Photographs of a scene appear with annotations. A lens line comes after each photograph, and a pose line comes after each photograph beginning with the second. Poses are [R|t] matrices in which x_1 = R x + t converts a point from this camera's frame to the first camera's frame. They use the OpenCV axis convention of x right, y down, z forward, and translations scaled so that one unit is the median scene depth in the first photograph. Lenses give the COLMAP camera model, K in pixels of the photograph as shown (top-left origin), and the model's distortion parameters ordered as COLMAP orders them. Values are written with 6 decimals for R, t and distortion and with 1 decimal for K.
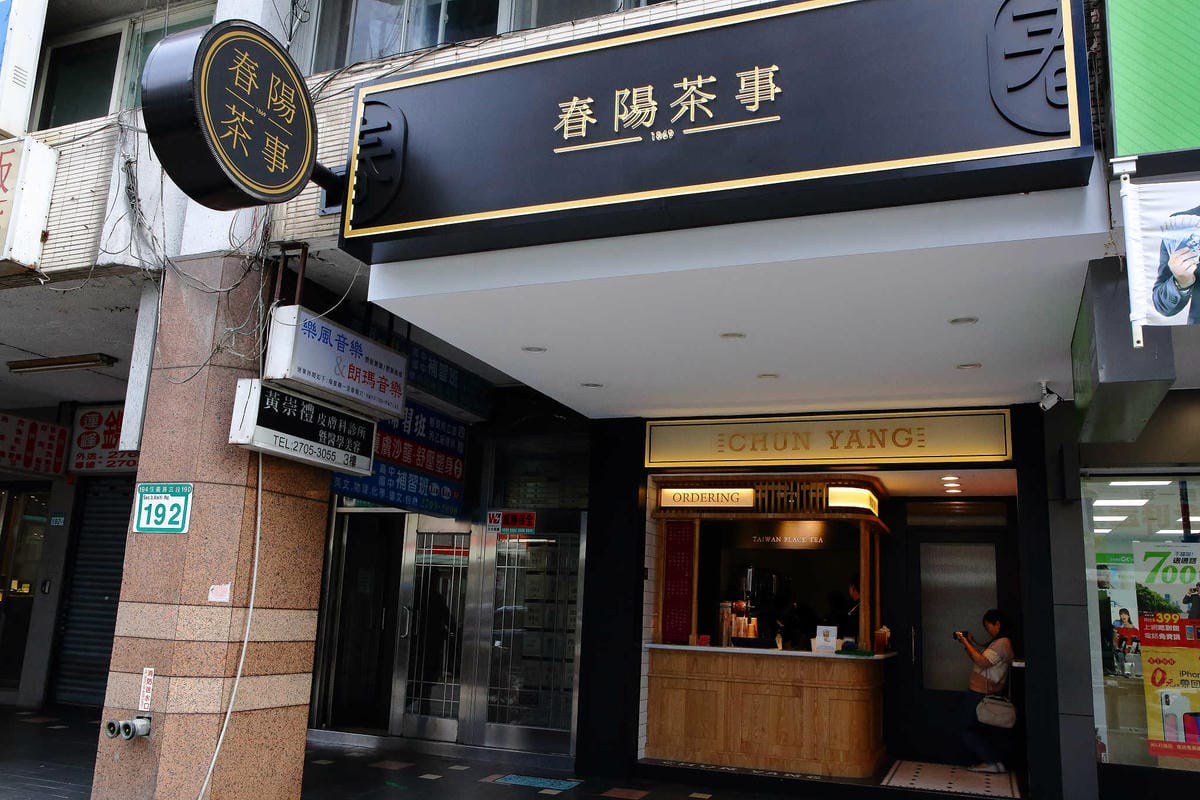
lens RADIAL K [[979.0, 0, 600.0], [0, 979.0, 400.0], [0, 0, 1]] dist [-0.104077, 0.002166]
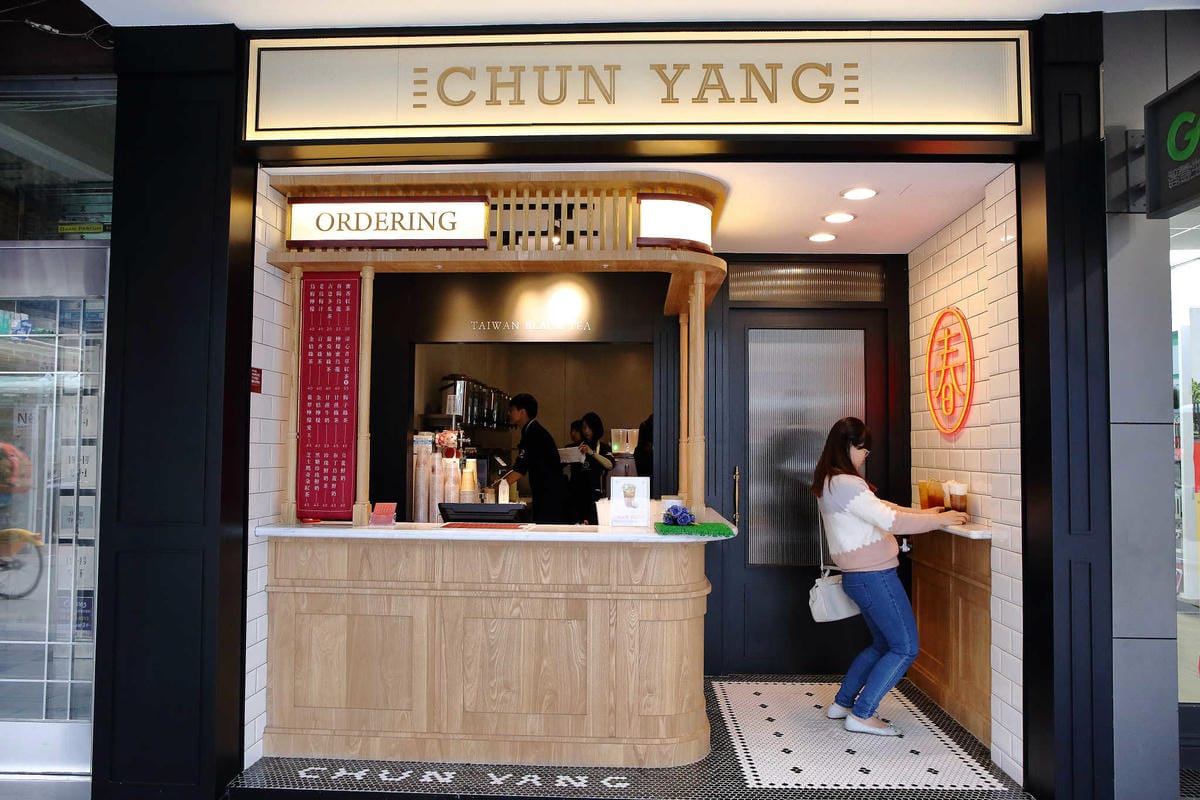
lens RADIAL K [[871.3, 0, 600.0], [0, 871.3, 400.0], [0, 0, 1]] dist [-0.059109, 0.002356]
pose [[0.942914, -0.019597, 0.332459, 0.066584], [-0.036250, 0.986297, 0.160949, 0.118345], [-0.331058, -0.163812, 0.929283, 0.575266]]
